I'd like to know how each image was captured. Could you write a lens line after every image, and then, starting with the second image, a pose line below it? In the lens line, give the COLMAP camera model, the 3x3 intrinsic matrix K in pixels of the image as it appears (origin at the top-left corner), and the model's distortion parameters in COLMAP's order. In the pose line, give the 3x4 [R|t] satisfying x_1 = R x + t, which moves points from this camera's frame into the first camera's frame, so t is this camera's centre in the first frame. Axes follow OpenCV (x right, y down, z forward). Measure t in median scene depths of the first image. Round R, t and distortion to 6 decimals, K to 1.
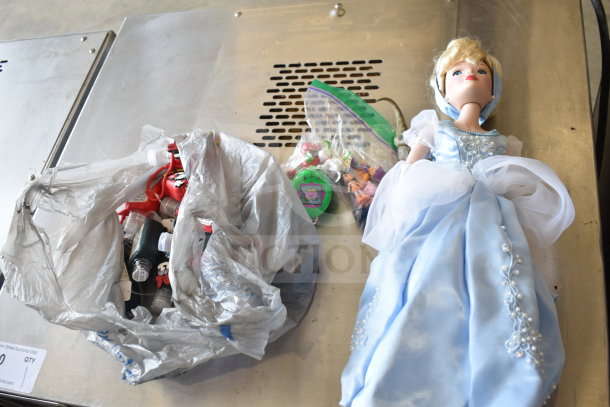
lens RADIAL K [[573.7, 0, 305.0], [0, 573.7, 222.7], [0, 0, 1]] dist [-0.082794, -0.005070]
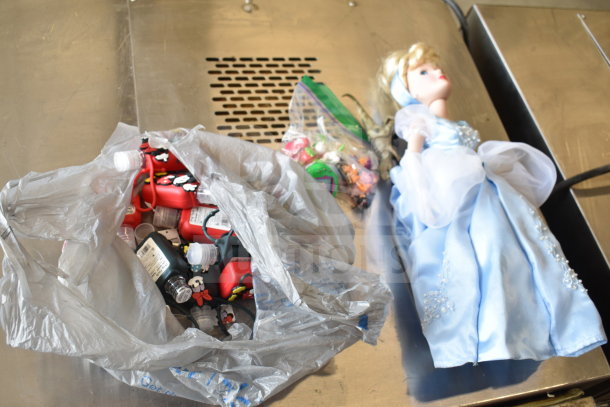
lens RADIAL K [[635.6, 0, 305.0], [0, 635.6, 203.5], [0, 0, 1]] dist [-0.070279, 0.021786]
pose [[0.807472, -0.088191, 0.583276, -0.664030], [0.116235, 0.993164, -0.010747, -0.013186], [-0.578341, 0.076475, 0.812203, 0.105620]]
